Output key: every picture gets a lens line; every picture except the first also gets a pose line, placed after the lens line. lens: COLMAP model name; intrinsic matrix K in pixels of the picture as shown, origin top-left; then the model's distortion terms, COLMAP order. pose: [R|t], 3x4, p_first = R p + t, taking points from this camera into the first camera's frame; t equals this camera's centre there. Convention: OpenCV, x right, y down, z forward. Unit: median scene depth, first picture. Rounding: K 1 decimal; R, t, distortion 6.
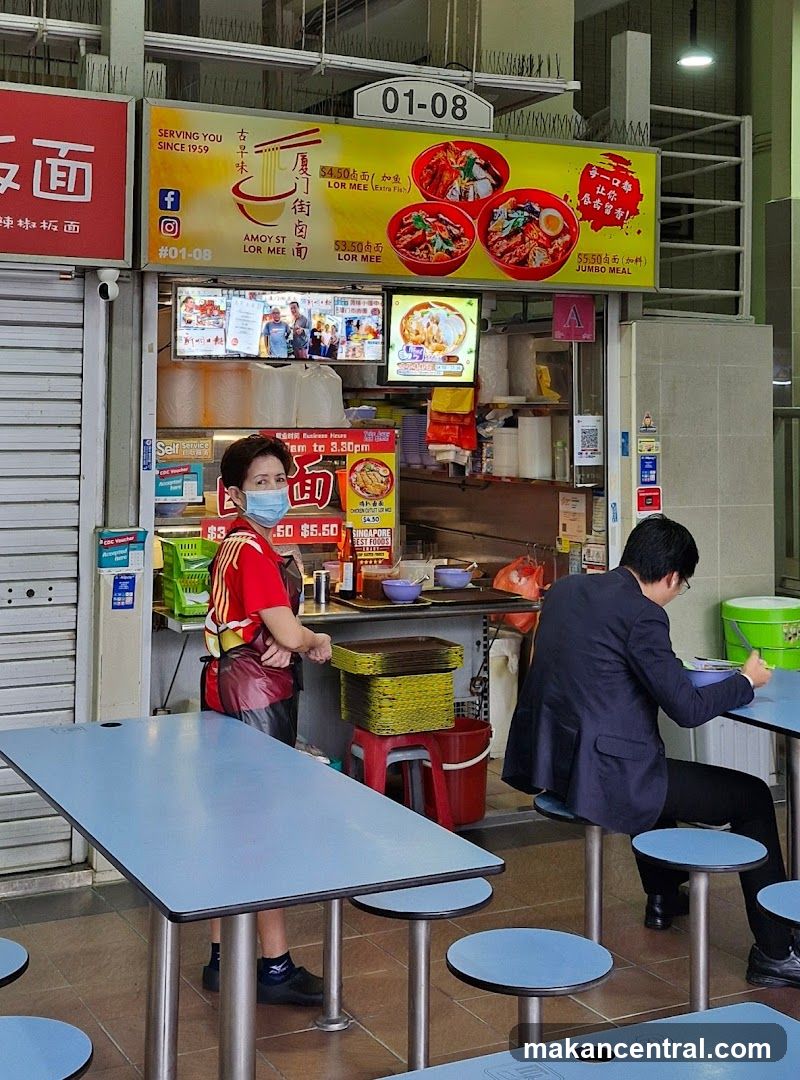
lens RADIAL K [[1663.0, 0, 417.6], [0, 1663.0, 321.5], [0, 0, 1]] dist [0.149579, 0.000000]
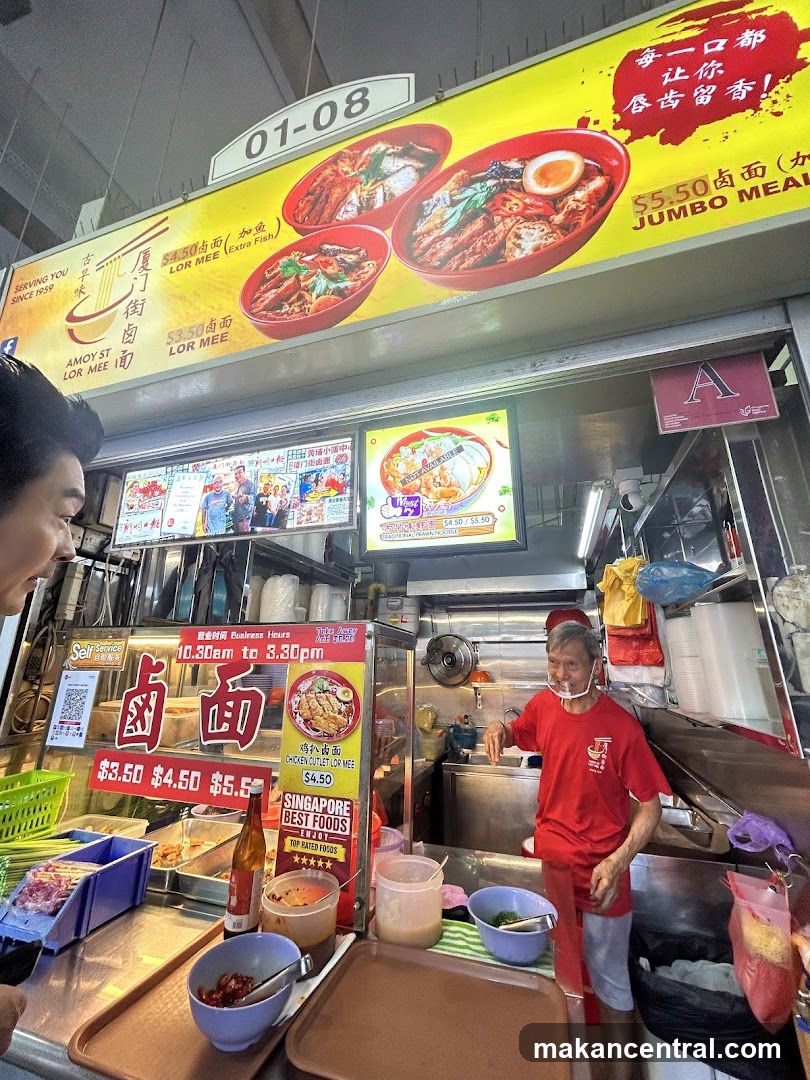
lens RADIAL K [[431.1, 0, 409.1], [0, 431.1, 539.9], [0, 0, 1]] dist [-0.003658, 0.000259]
pose [[0.697420, -0.204437, -0.686885, 0.117974], [0.028013, 0.965493, -0.258917, 0.078489], [0.716115, 0.161332, 0.679081, 0.916863]]
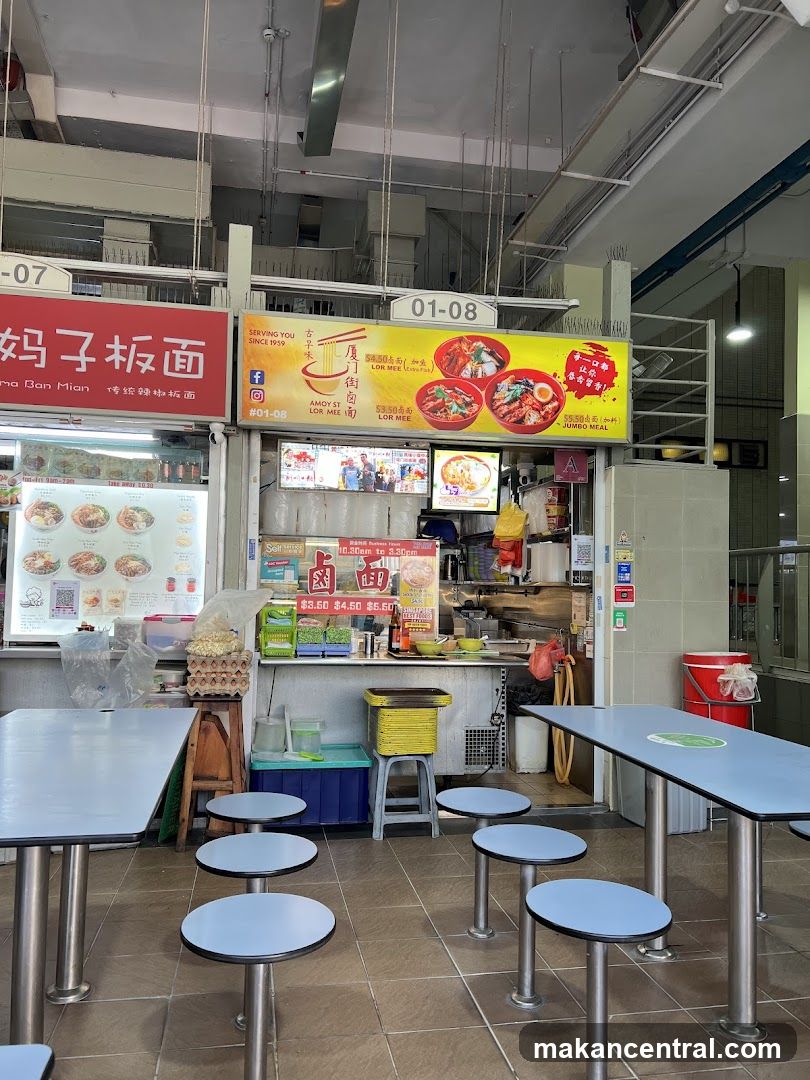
lens RADIAL K [[855.1, 0, 376.6], [0, 855.1, 568.9], [0, 0, 1]] dist [0.065814, -0.101626]
pose [[0.951126, 0.003566, -0.308782, 0.174182], [0.001811, 0.999852, 0.017125, 0.078065], [0.308798, -0.016847, 0.950979, 0.268170]]
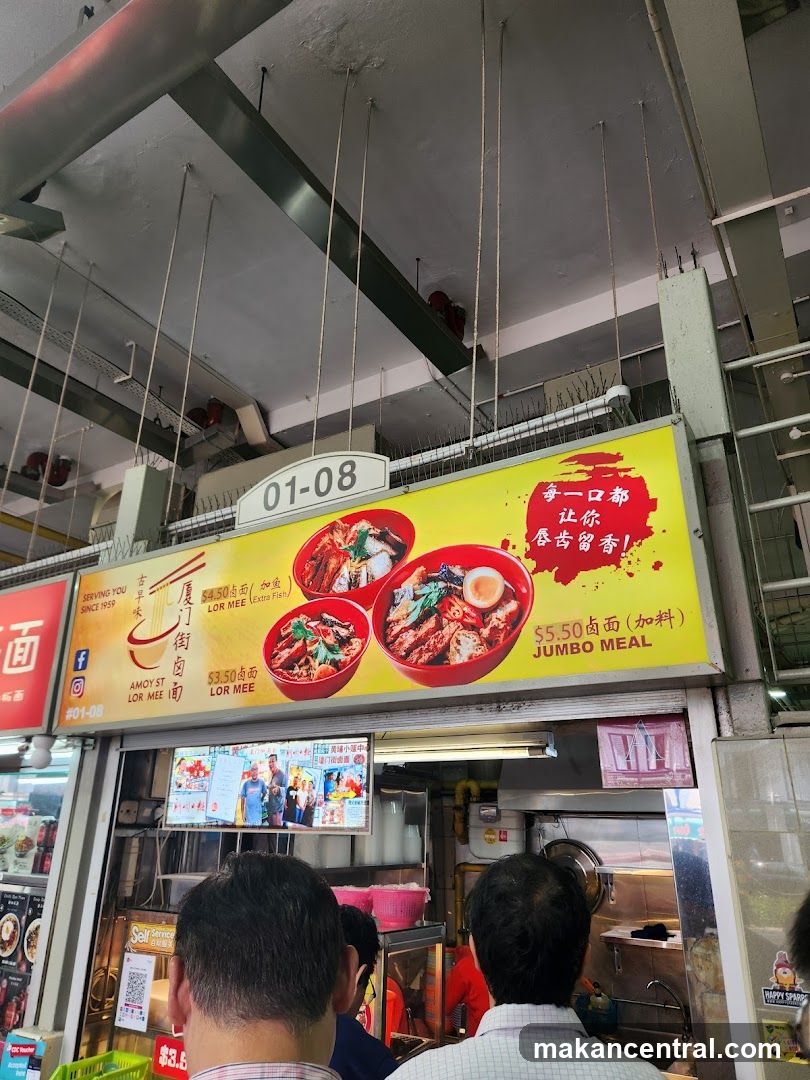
lens RADIAL K [[715.4, 0, 407.4], [0, 715.4, 554.7], [0, 0, 1]] dist [0.061141, -0.037564]
pose [[0.505321, -0.311264, -0.804839, 0.291819], [0.024783, 0.937530, -0.347021, 0.021975], [0.862576, 0.155410, 0.481468, 0.858922]]
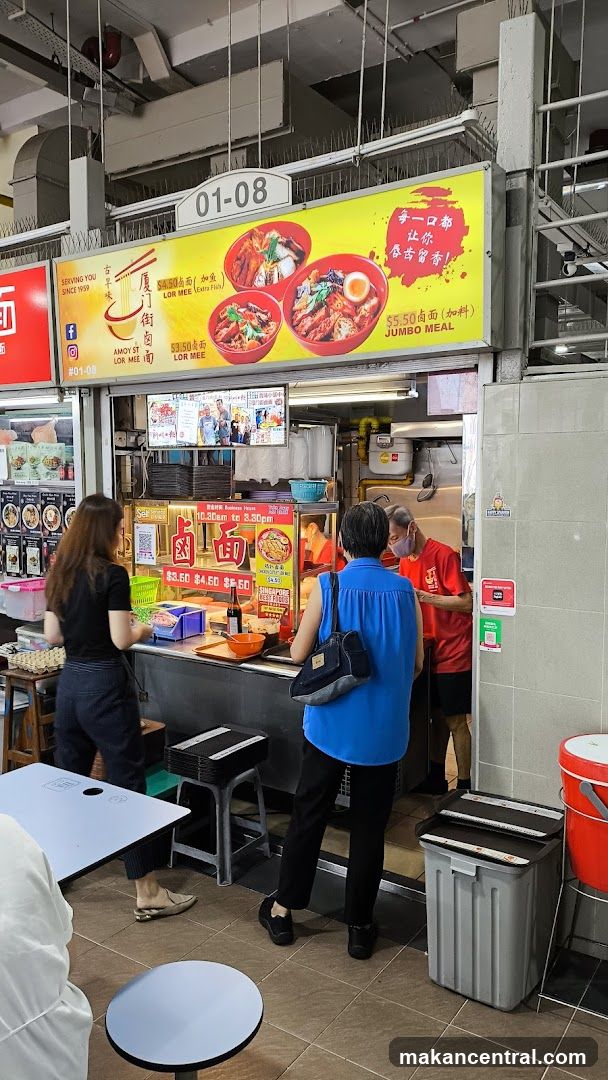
lens RADIAL K [[796.9, 0, 282.5], [0, 796.9, 542.0], [0, 0, 1]] dist [0.084114, -0.021425]
pose [[0.452114, 0.070000, -0.889209, 0.480183], [0.039414, 0.994374, 0.098319, 0.036965], [0.891089, -0.079499, 0.446811, 0.764359]]
